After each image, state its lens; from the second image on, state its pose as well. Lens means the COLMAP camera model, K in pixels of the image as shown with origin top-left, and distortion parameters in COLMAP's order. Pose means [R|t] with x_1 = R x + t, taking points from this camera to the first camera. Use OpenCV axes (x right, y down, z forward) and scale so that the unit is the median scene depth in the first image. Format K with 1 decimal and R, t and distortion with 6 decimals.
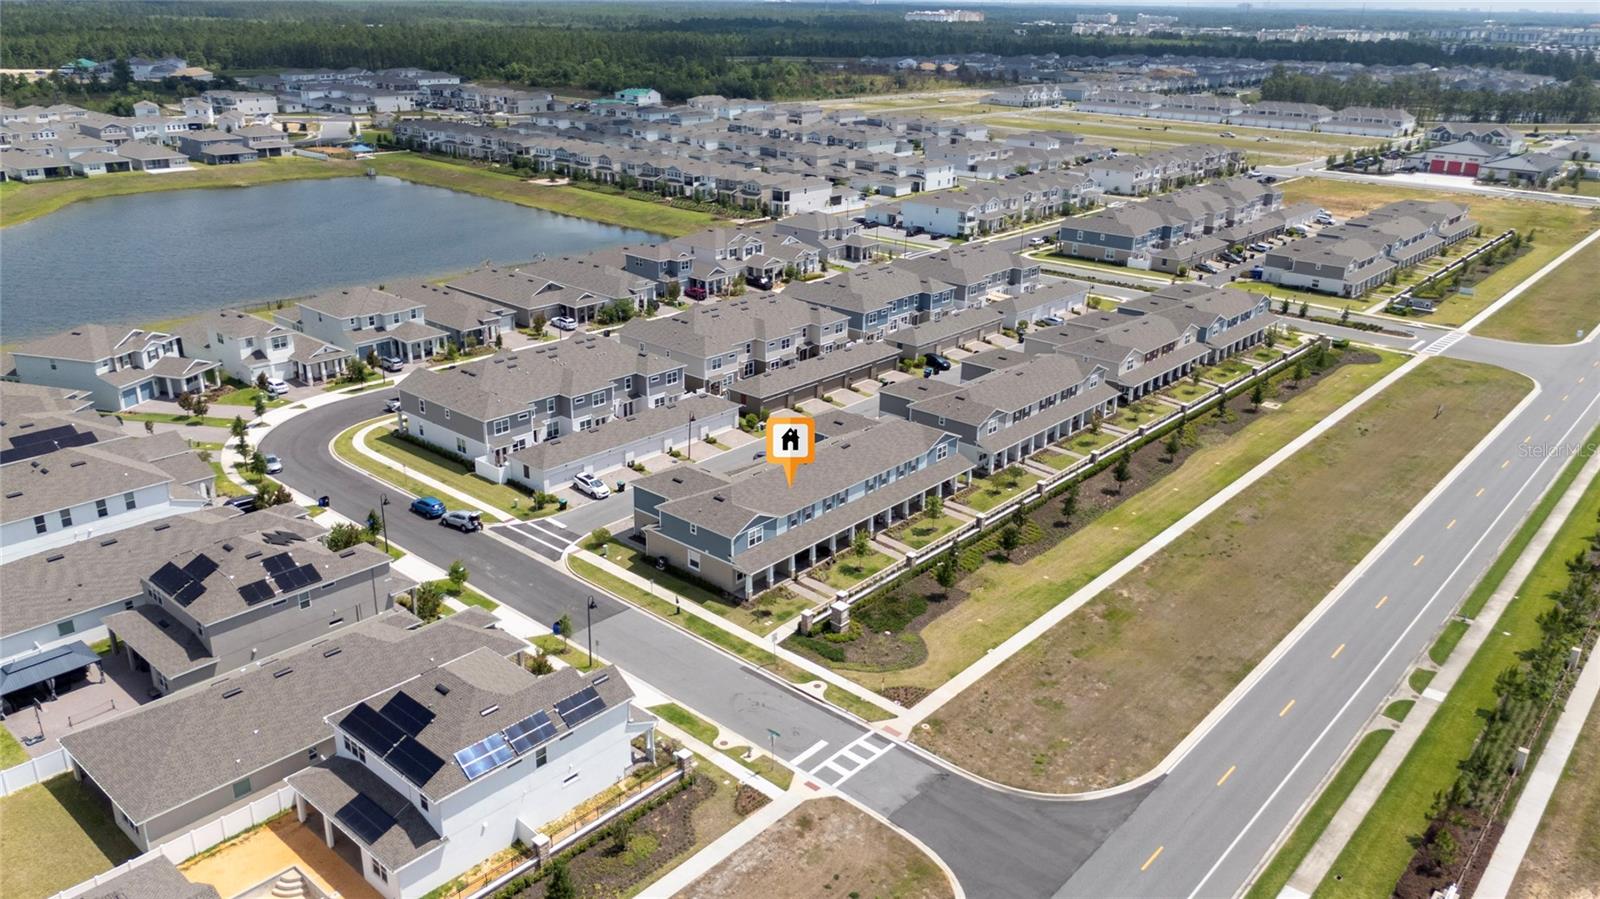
lens RADIAL K [[1169.6, 0, 800.0], [0, 1169.6, 449.5], [0, 0, 1]] dist [0.093162, -0.107011]
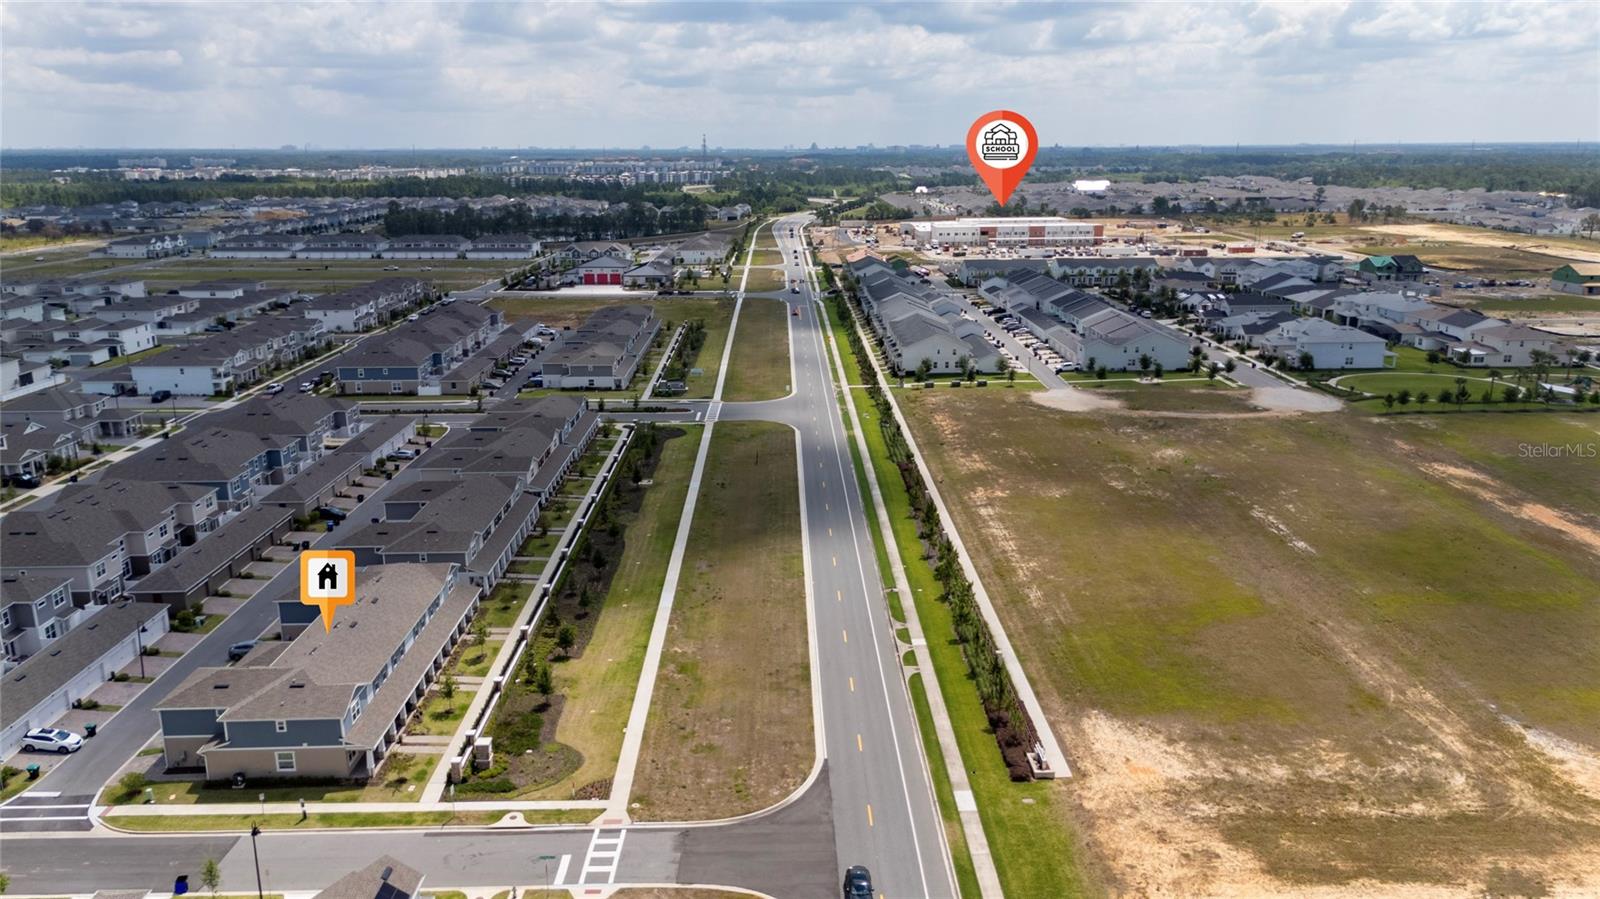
lens RADIAL K [[1169.6, 0, 800.0], [0, 1169.6, 449.5], [0, 0, 1]] dist [0.093162, -0.107011]
pose [[0.742320, -0.192847, 0.641693, -0.299947], [0.260417, 0.965432, -0.011114, -0.020744], [-0.617368, 0.175358, 0.766881, 0.013744]]
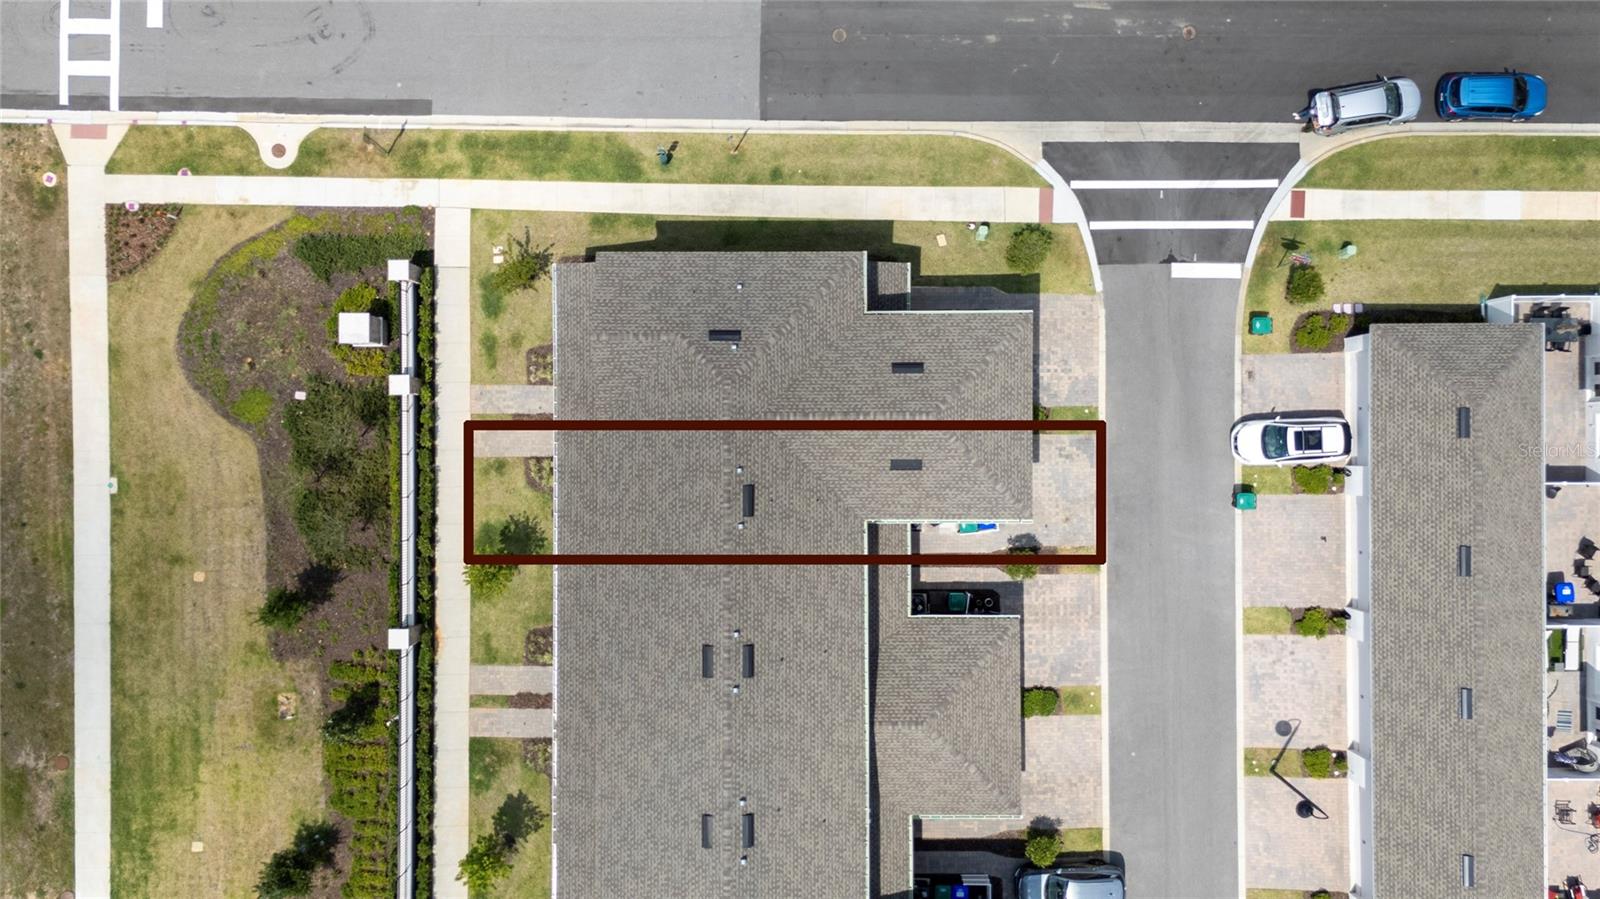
lens RADIAL K [[1169.6, 0, 800.0], [0, 1169.6, 449.5], [0, 0, 1]] dist [0.093162, -0.107011]
pose [[-0.751786, 0.658800, -0.028296, -0.045361], [-0.259171, -0.255750, 0.931355, -0.307711], [0.606340, 0.707513, 0.363011, 0.799163]]
